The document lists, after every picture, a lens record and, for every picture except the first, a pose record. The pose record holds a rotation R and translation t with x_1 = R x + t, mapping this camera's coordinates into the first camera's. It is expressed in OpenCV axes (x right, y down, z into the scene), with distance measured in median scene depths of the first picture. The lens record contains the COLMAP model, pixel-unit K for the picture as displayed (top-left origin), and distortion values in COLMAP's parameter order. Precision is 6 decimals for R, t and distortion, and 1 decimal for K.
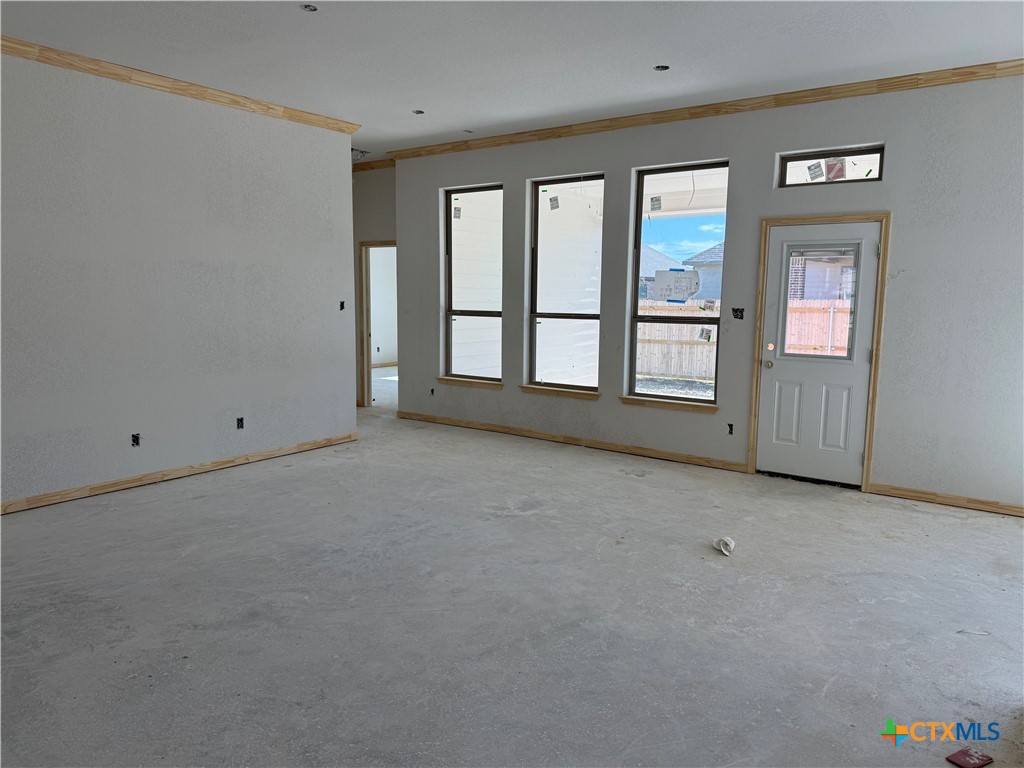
lens RADIAL K [[721.0, 0, 512.5], [0, 721.0, 386.9], [0, 0, 1]] dist [0.092185, 0.001881]
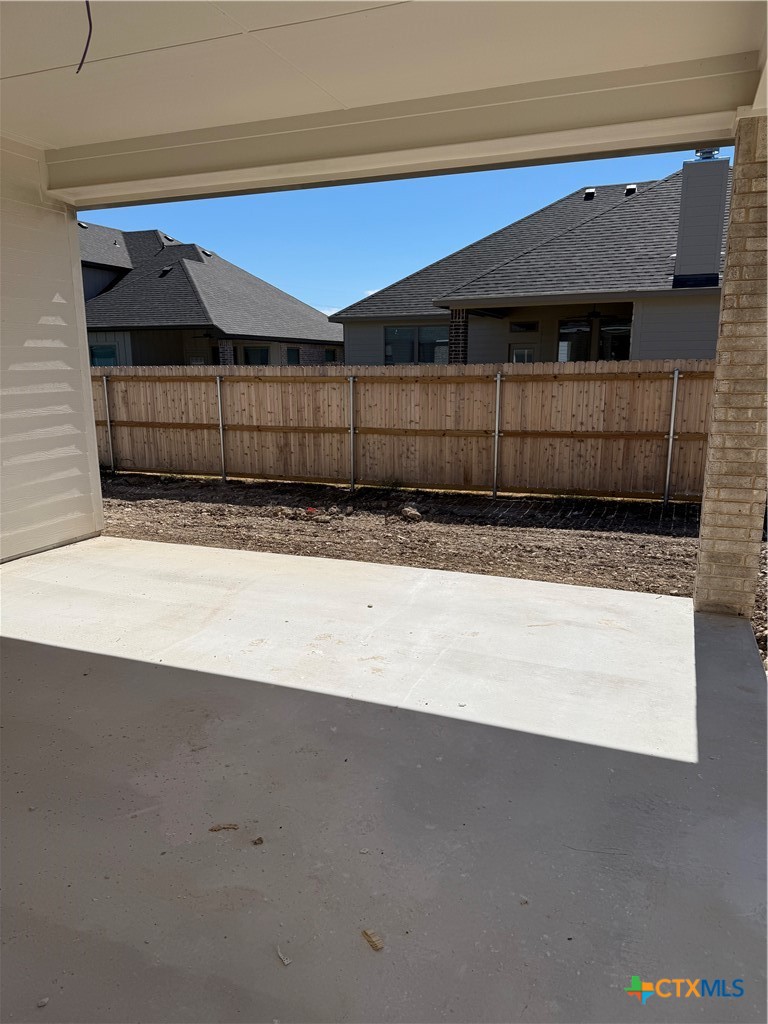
lens RADIAL K [[721.0, 0, 384.9], [0, 721.0, 515.0], [0, 0, 1]] dist [0.092185, 0.001881]
pose [[0.969448, -0.068124, 0.235646, 0.137939], [0.049062, 0.995100, 0.085839, -0.034687], [-0.240339, -0.071655, 0.968041, 0.304192]]
